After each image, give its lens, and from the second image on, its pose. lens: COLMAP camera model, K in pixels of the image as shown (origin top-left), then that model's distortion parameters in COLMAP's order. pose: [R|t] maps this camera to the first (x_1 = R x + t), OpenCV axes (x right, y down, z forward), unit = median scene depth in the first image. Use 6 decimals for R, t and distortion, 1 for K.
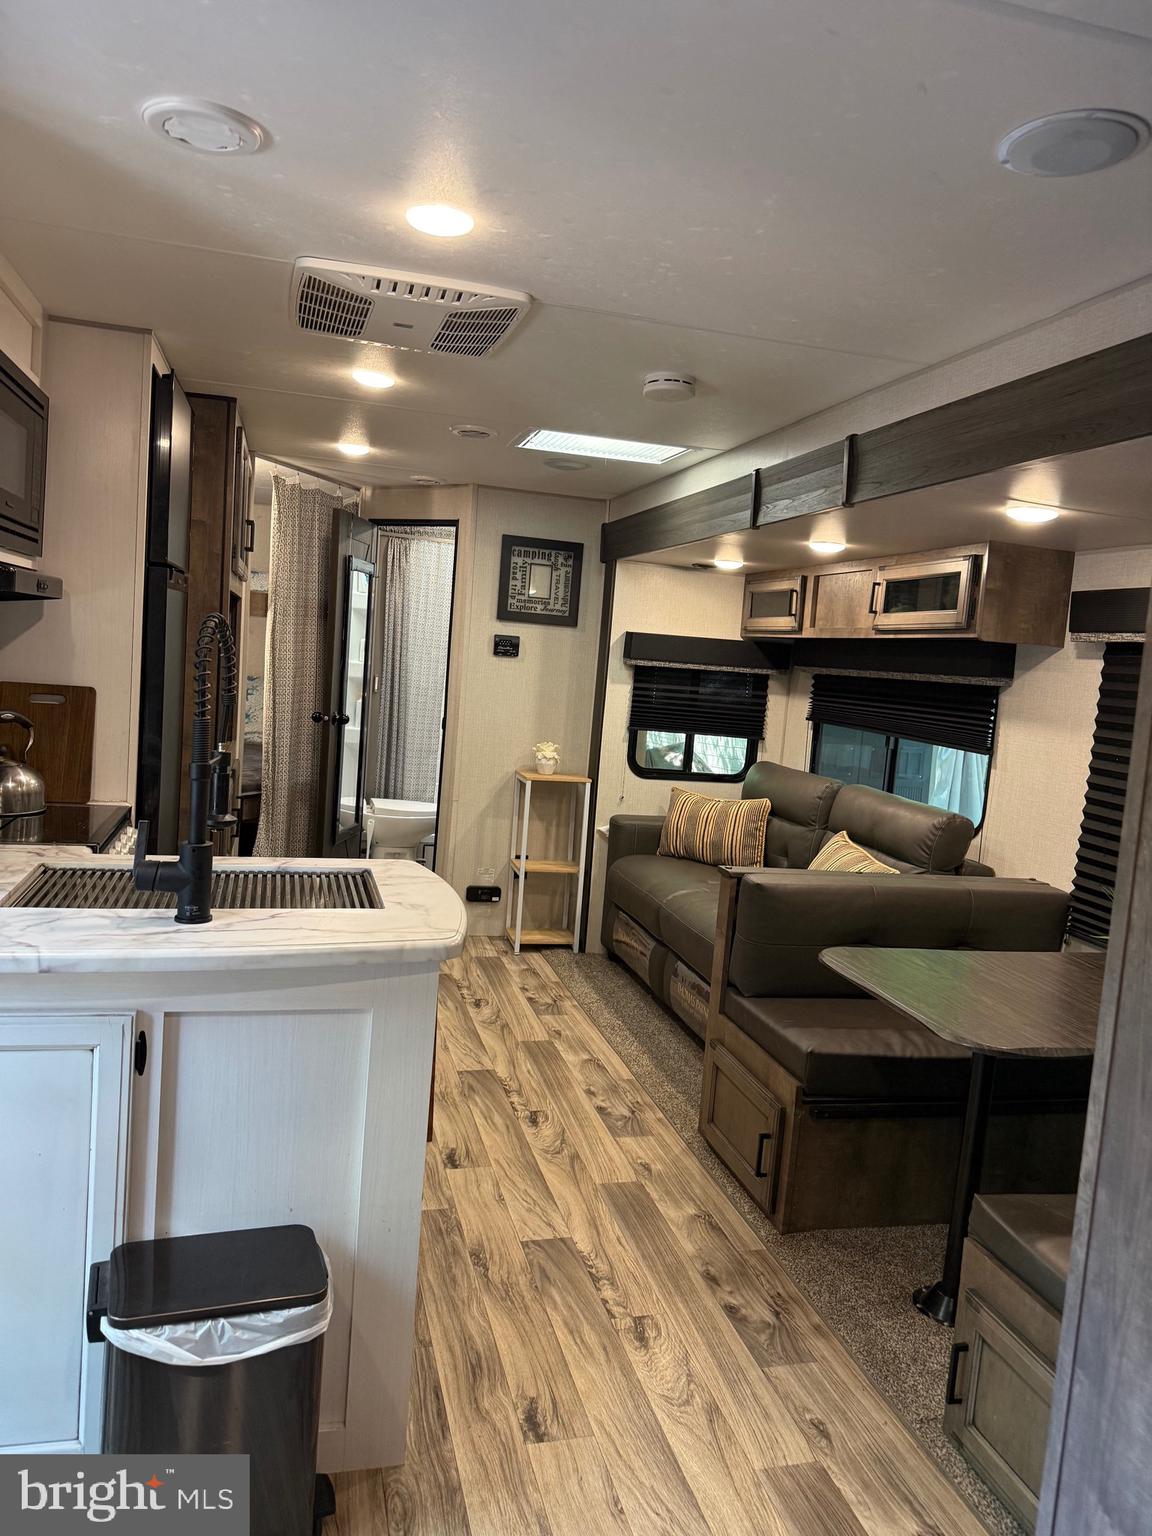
lens RADIAL K [[1056.6, 0, 571.2], [0, 1056.6, 794.4], [0, 0, 1]] dist [0.064233, -0.103496]
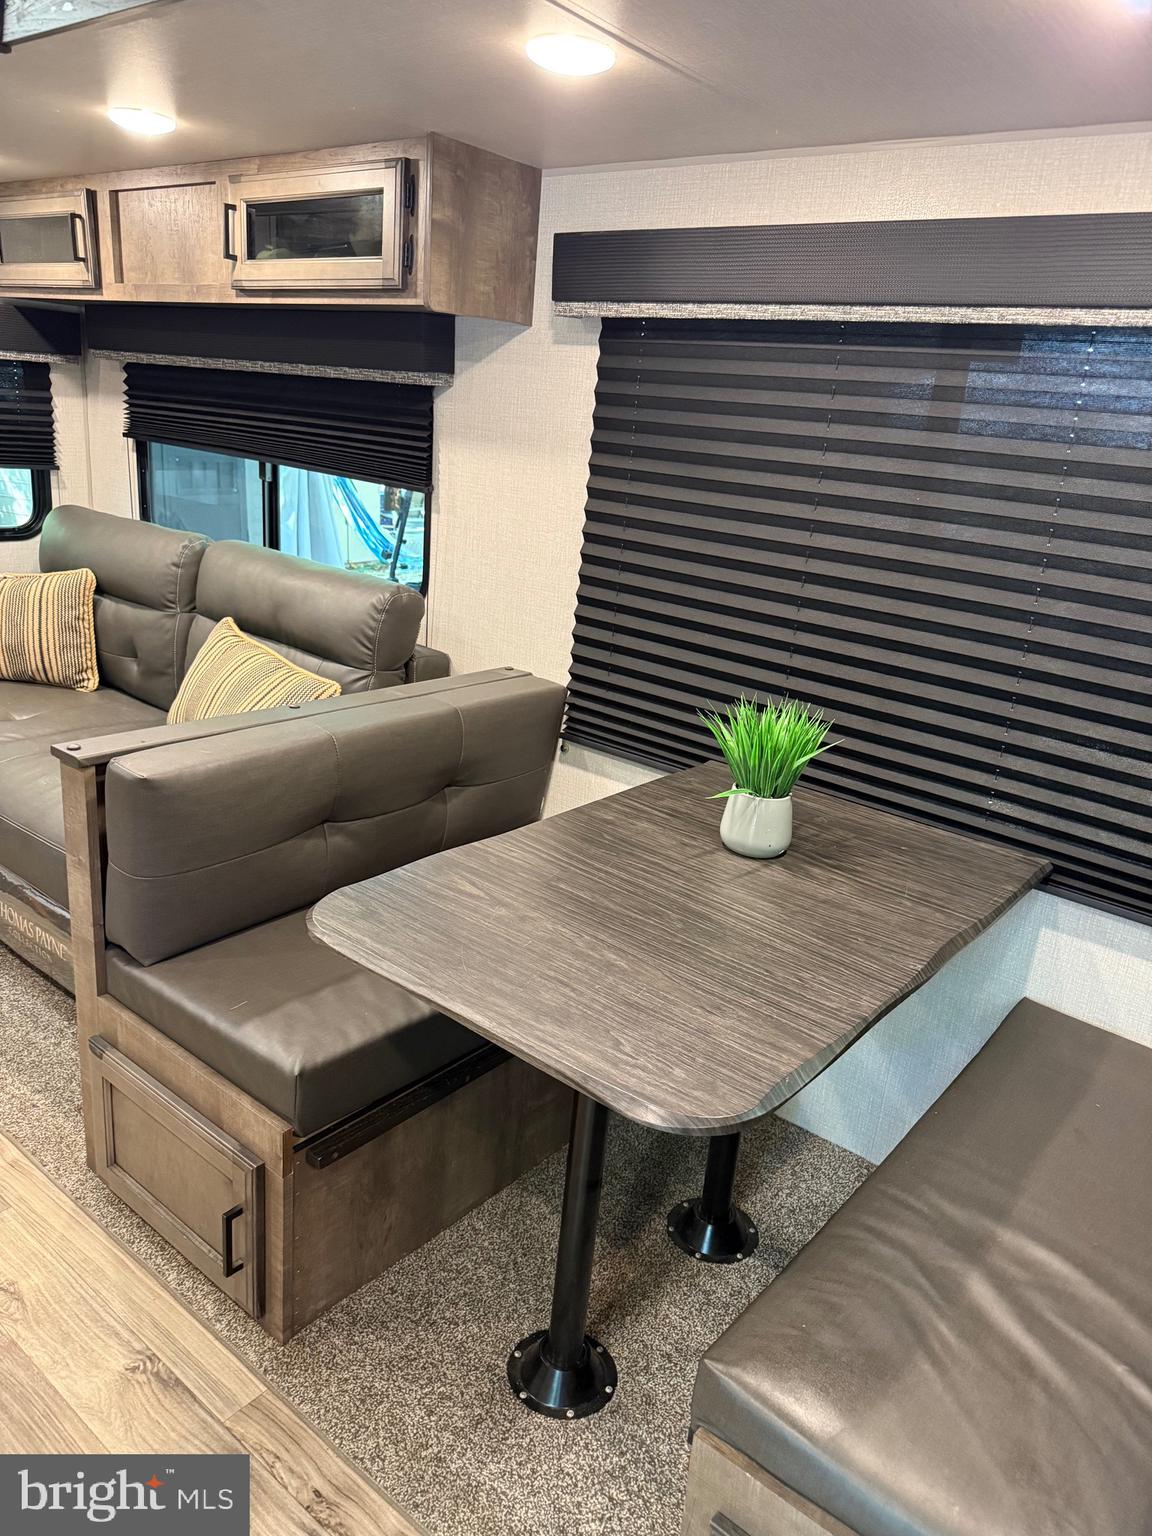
lens RADIAL K [[1100.9, 0, 566.7], [0, 1100.9, 773.4], [0, 0, 1]] dist [-0.000651, -0.006228]
pose [[0.809381, -0.197252, 0.553168, 0.029737], [0.057450, 0.963984, 0.259683, -0.035103], [-0.584467, -0.178403, 0.791562, 0.303961]]
